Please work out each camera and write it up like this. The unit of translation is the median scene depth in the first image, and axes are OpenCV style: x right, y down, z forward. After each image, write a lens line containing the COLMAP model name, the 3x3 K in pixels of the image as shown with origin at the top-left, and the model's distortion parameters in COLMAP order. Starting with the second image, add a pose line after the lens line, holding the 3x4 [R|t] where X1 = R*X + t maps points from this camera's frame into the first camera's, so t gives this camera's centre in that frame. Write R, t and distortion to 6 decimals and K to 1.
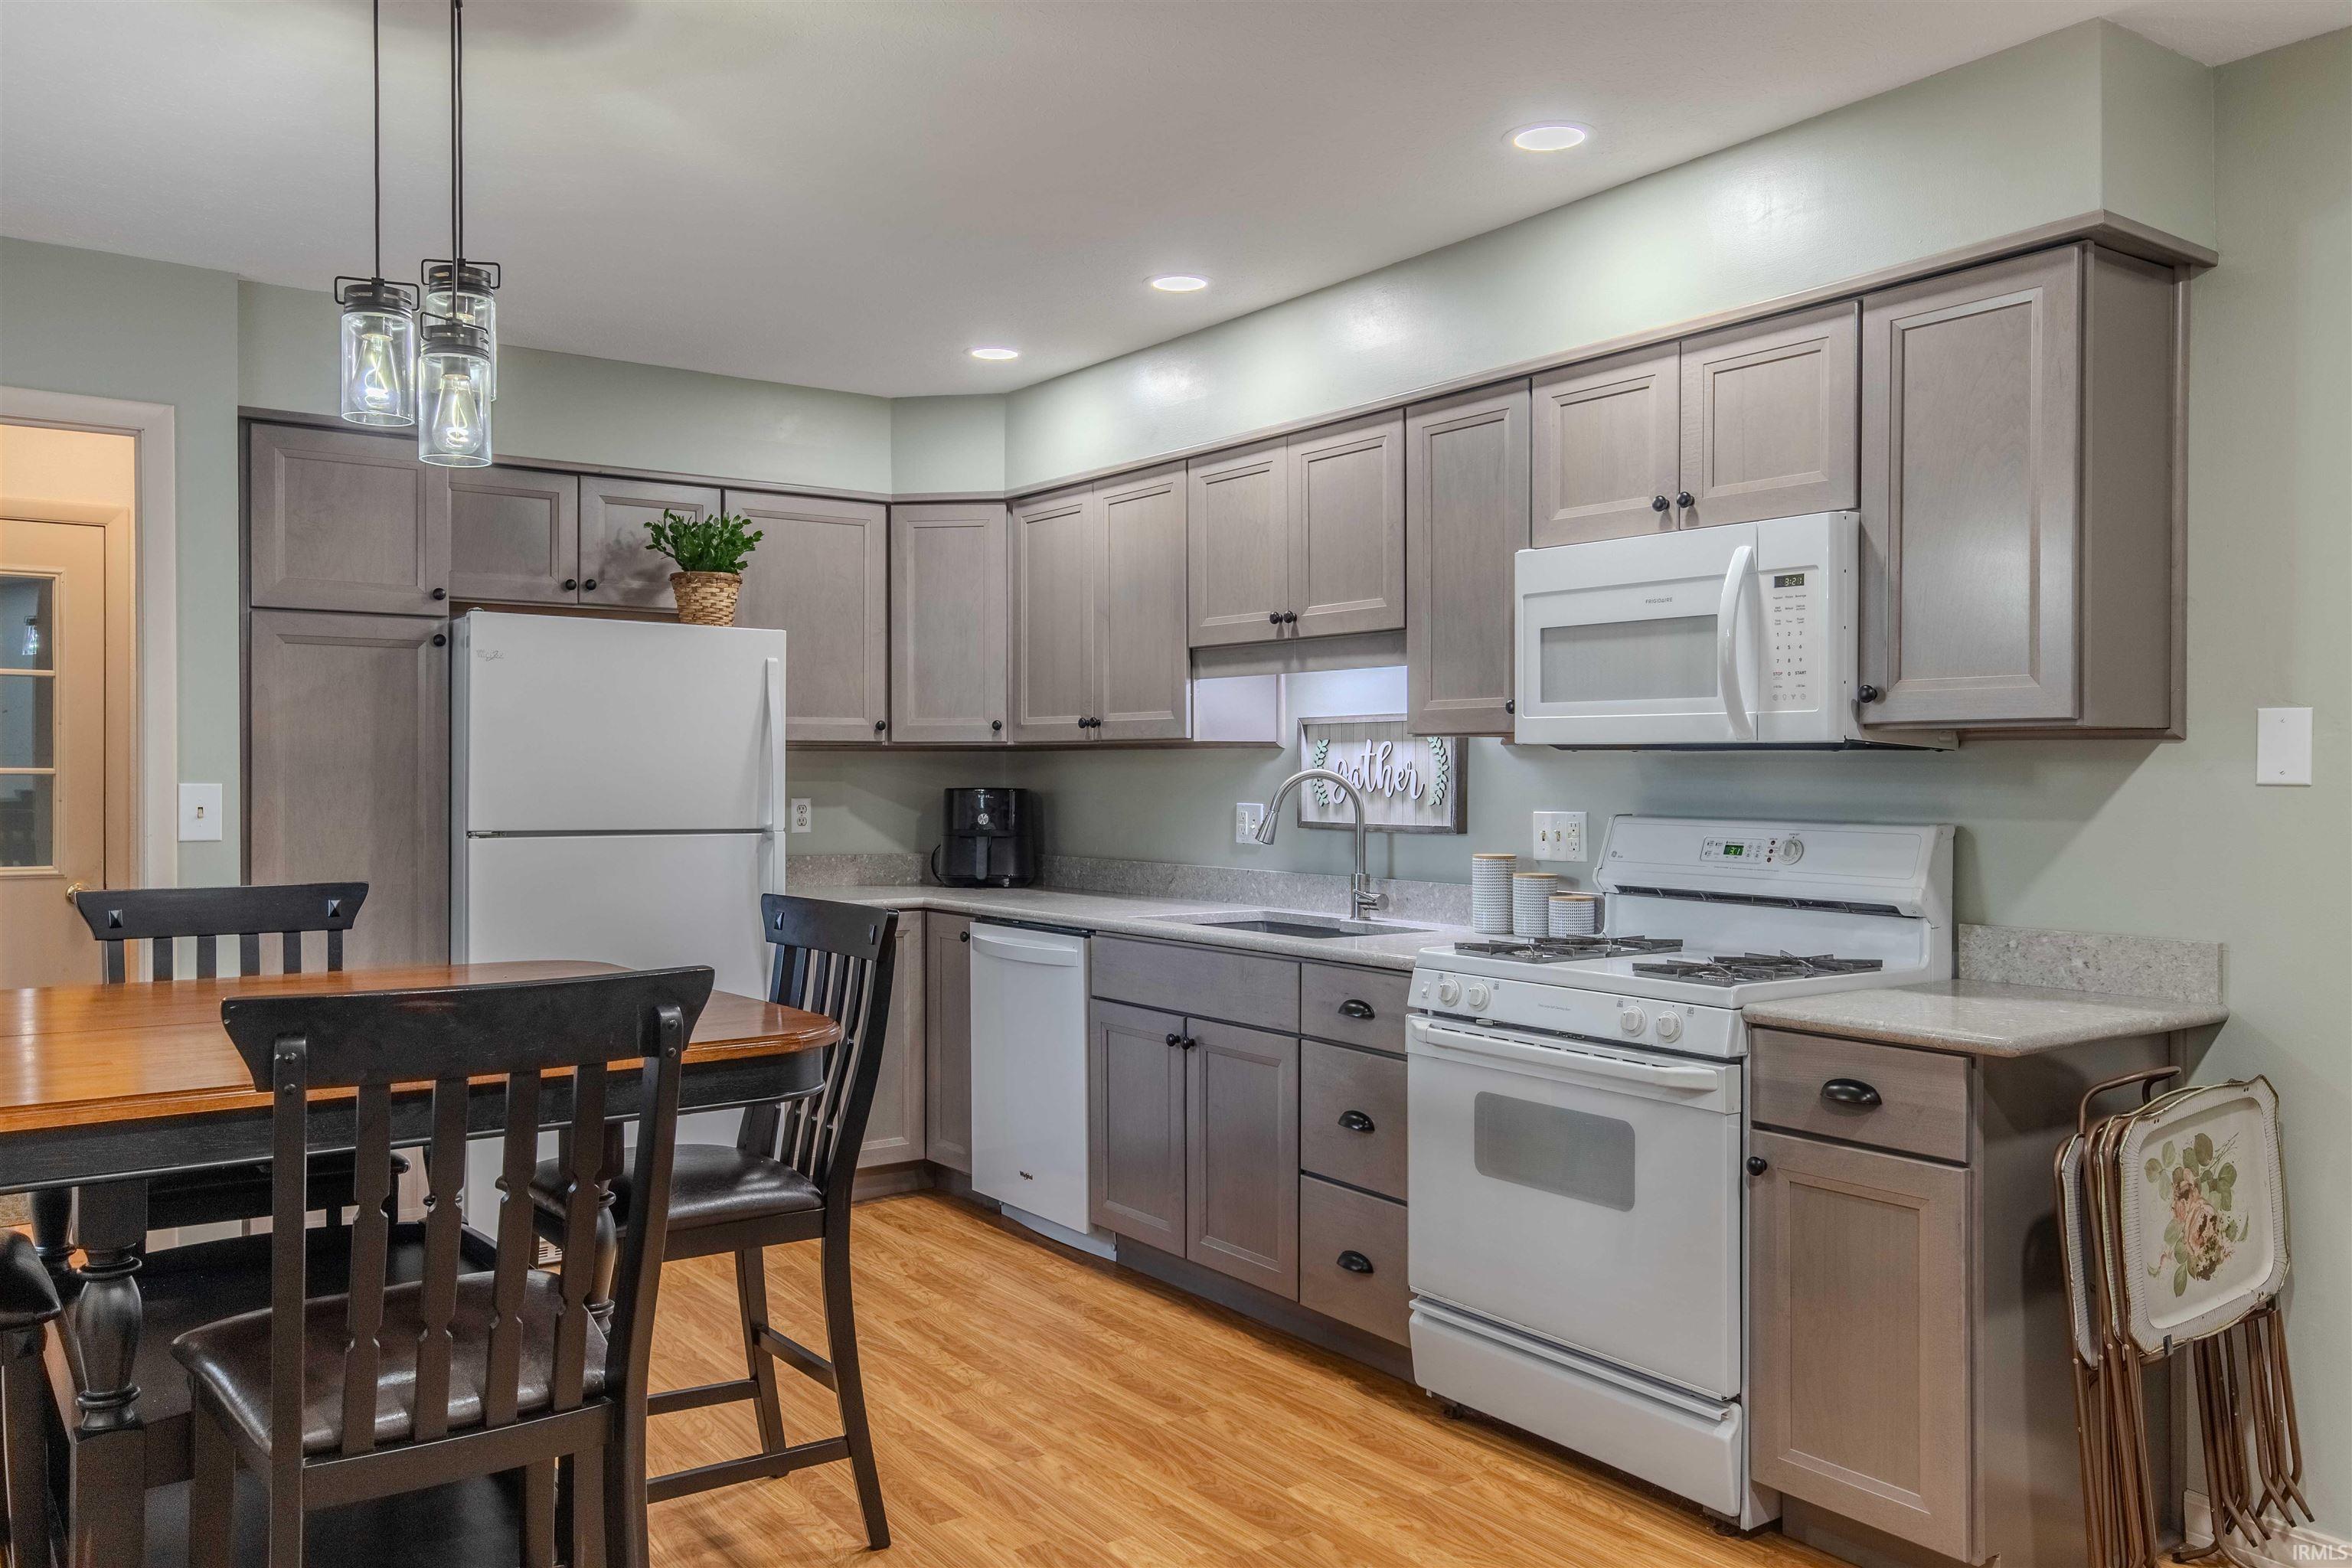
lens RADIAL K [[1739.7, 0, 1181.5], [0, 1739.7, 779.9], [0, 0, 1]] dist [0.036939, 0.027708]
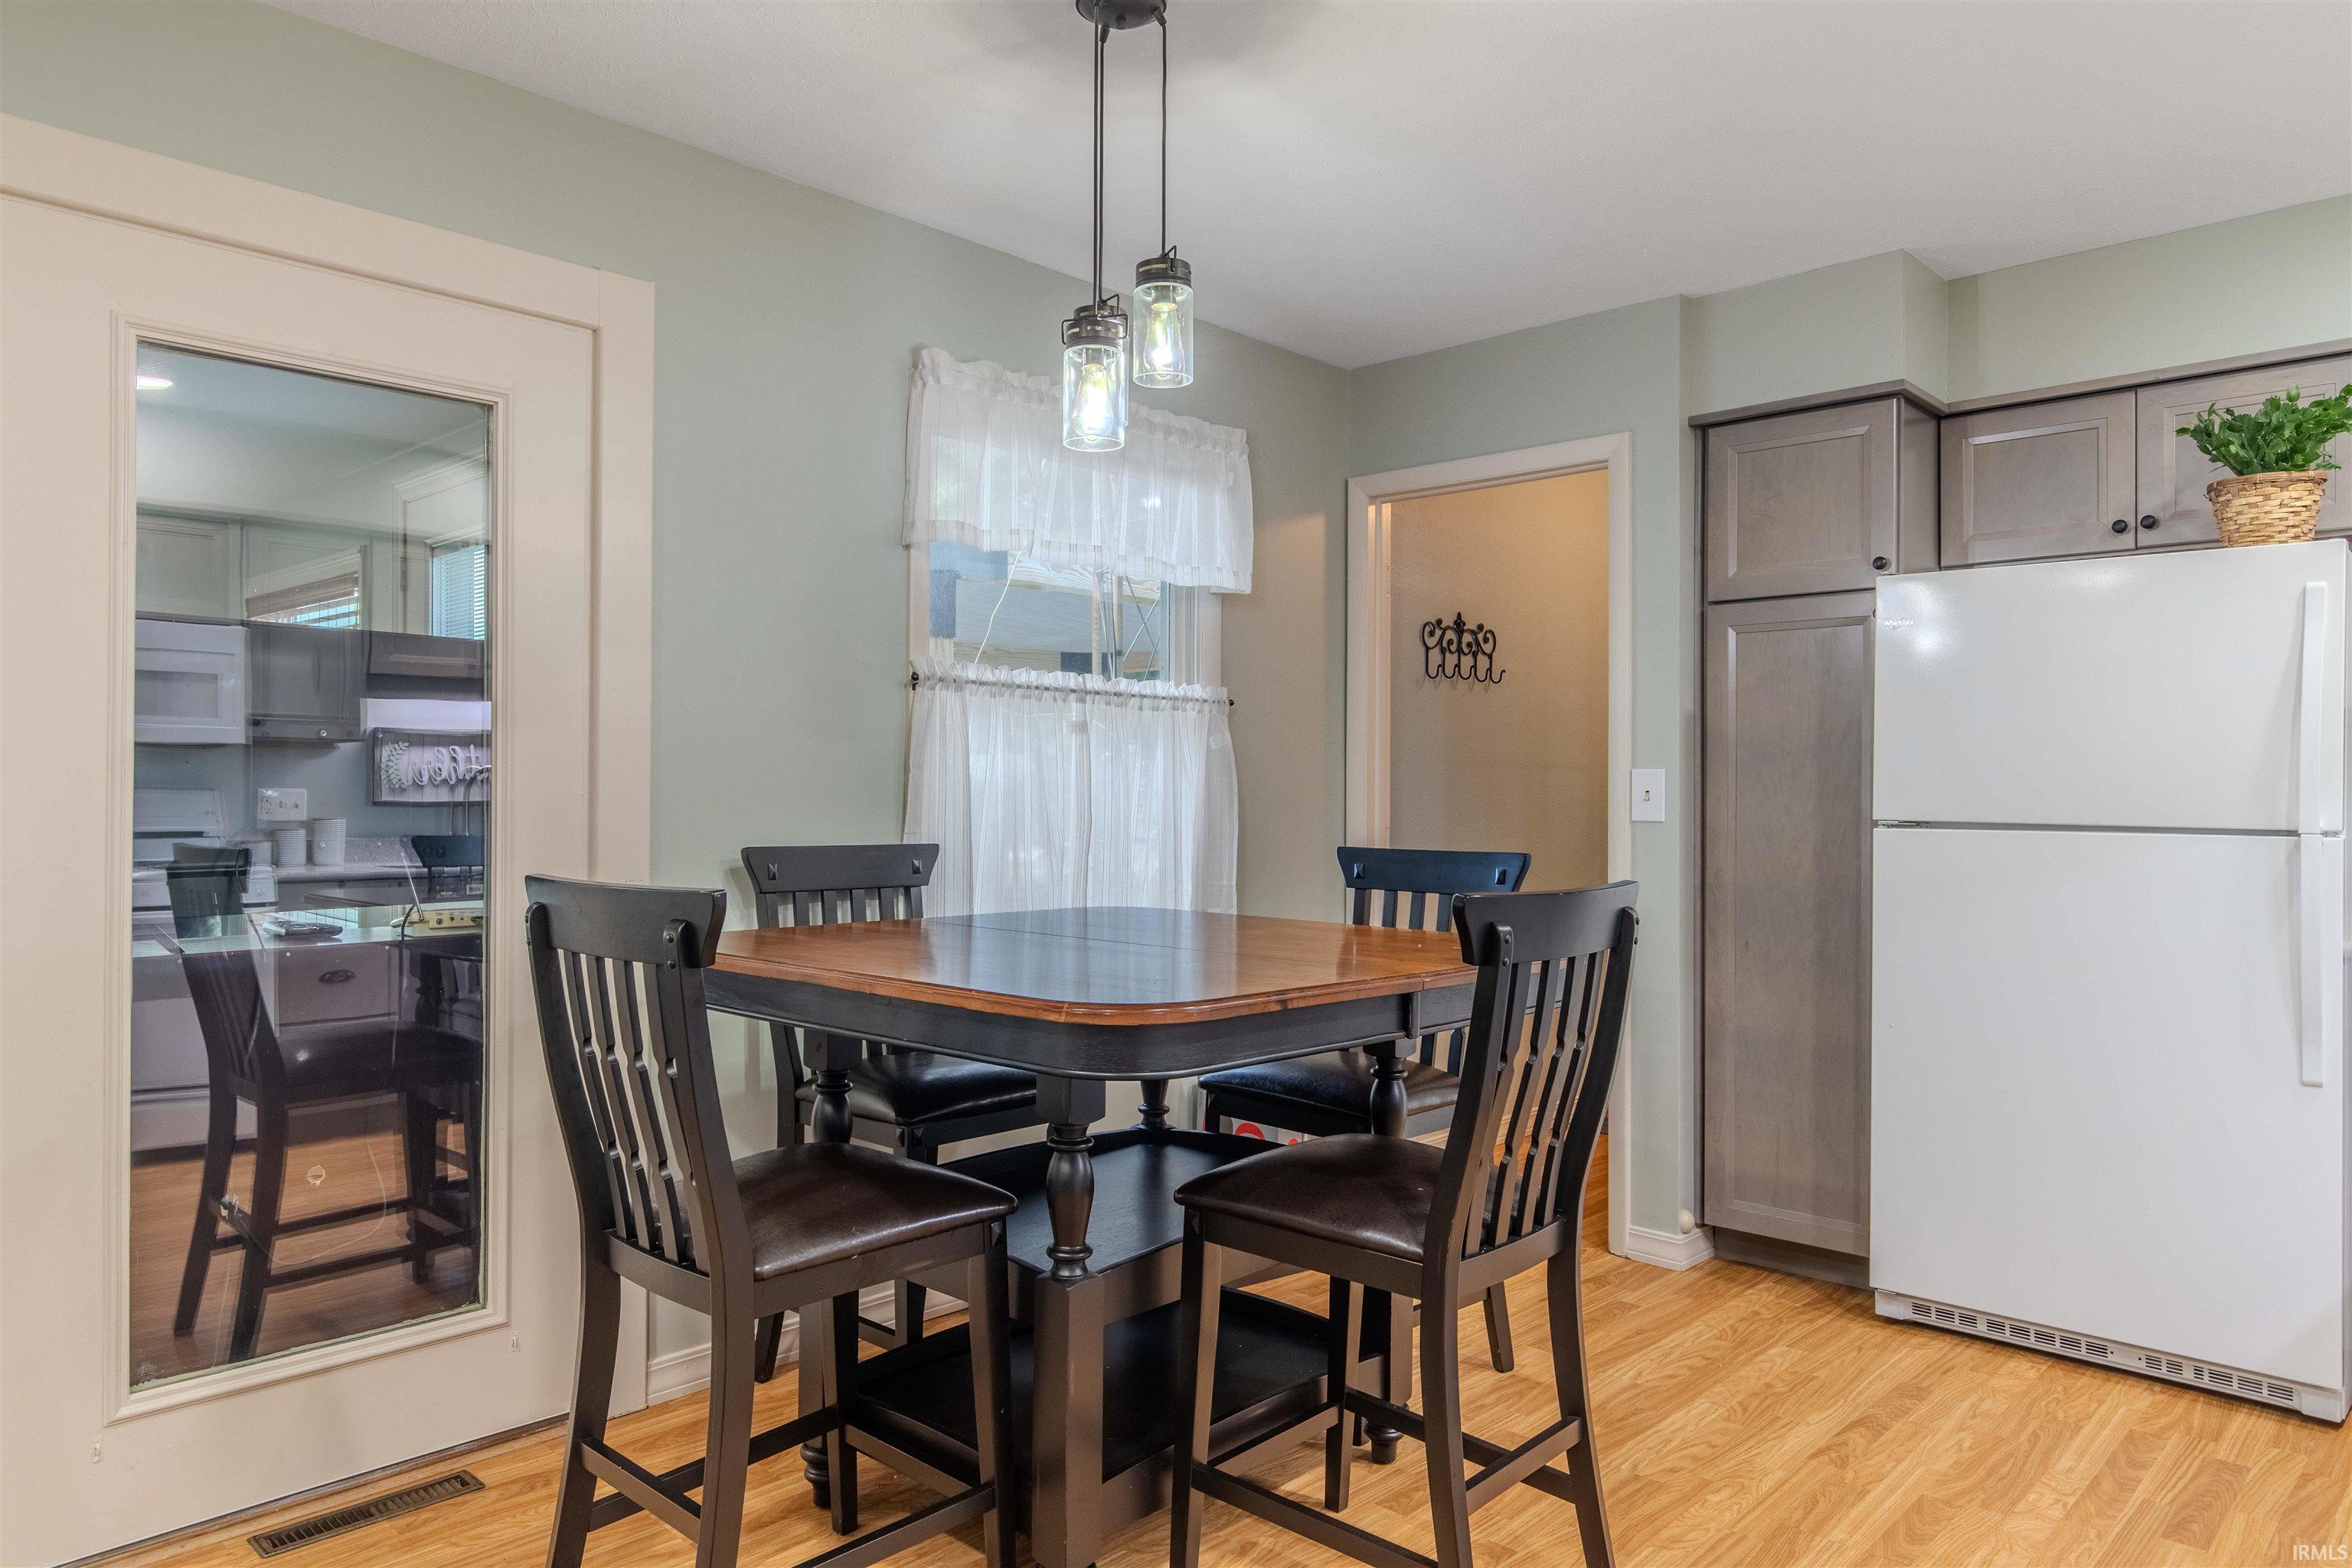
lens RADIAL K [[1543.9, 0, 1174.9], [0, 1543.9, 794.8], [0, 0, 1]] dist [0.001869, -0.000266]
pose [[0.191304, -0.003850, -0.981523, 0.318172], [-0.008859, 0.999945, -0.005649, 0.024824], [0.981491, 0.009776, 0.191260, 0.511002]]
